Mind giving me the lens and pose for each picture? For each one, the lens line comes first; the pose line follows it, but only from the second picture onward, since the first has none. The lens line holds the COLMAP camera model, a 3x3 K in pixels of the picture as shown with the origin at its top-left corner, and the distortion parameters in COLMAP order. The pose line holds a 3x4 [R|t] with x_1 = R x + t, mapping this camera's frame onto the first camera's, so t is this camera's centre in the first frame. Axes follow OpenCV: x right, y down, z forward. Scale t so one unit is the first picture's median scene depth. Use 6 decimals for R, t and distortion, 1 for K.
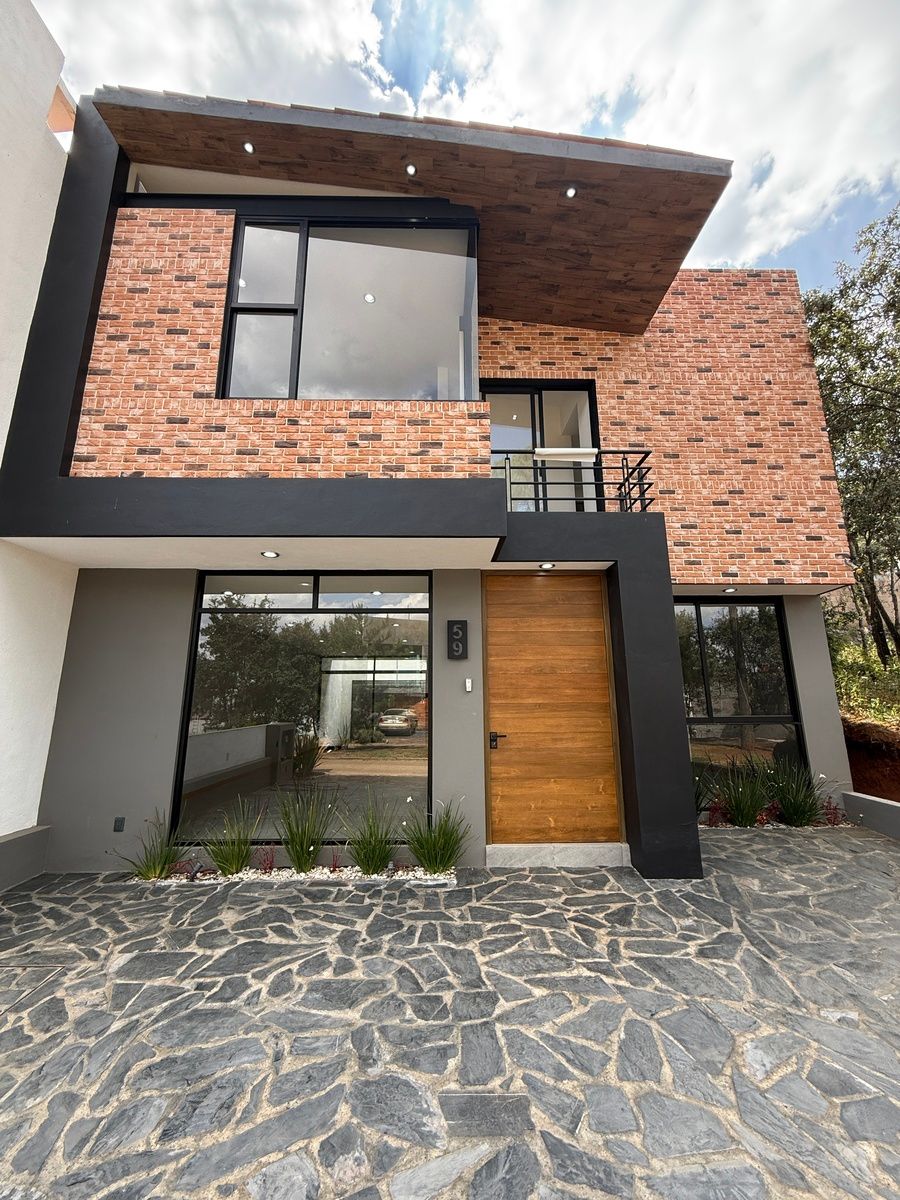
lens RADIAL K [[477.7, 0, 449.7], [0, 477.7, 599.6], [0, 0, 1]] dist [0.000247, -0.000007]
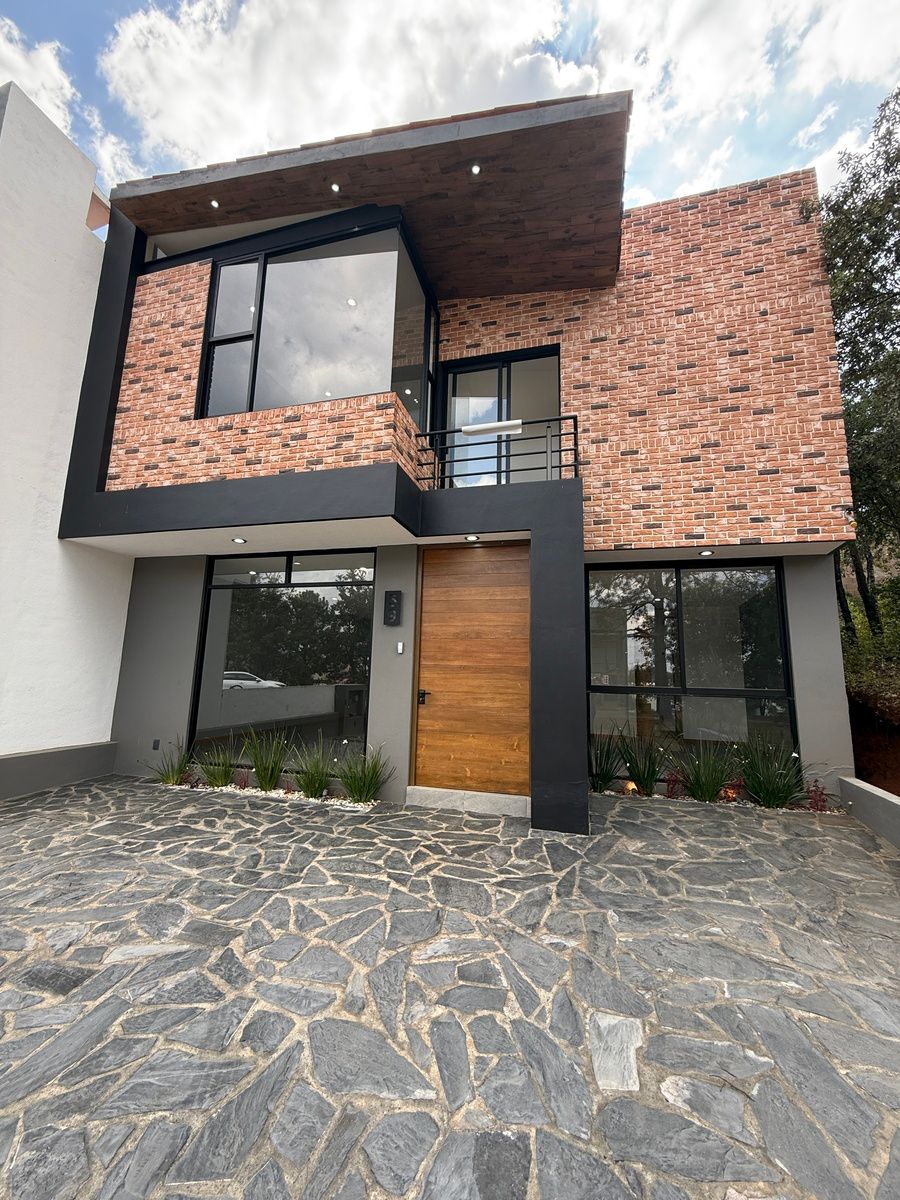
lens RADIAL K [[477.7, 0, 450.4], [0, 477.7, 599.4], [0, 0, 1]] dist [0.000247, -0.000007]
pose [[0.957637, -0.014451, -0.287616, 0.482125], [0.029540, 0.998401, 0.048191, 0.013626], [0.286460, -0.054646, 0.956533, -0.041678]]
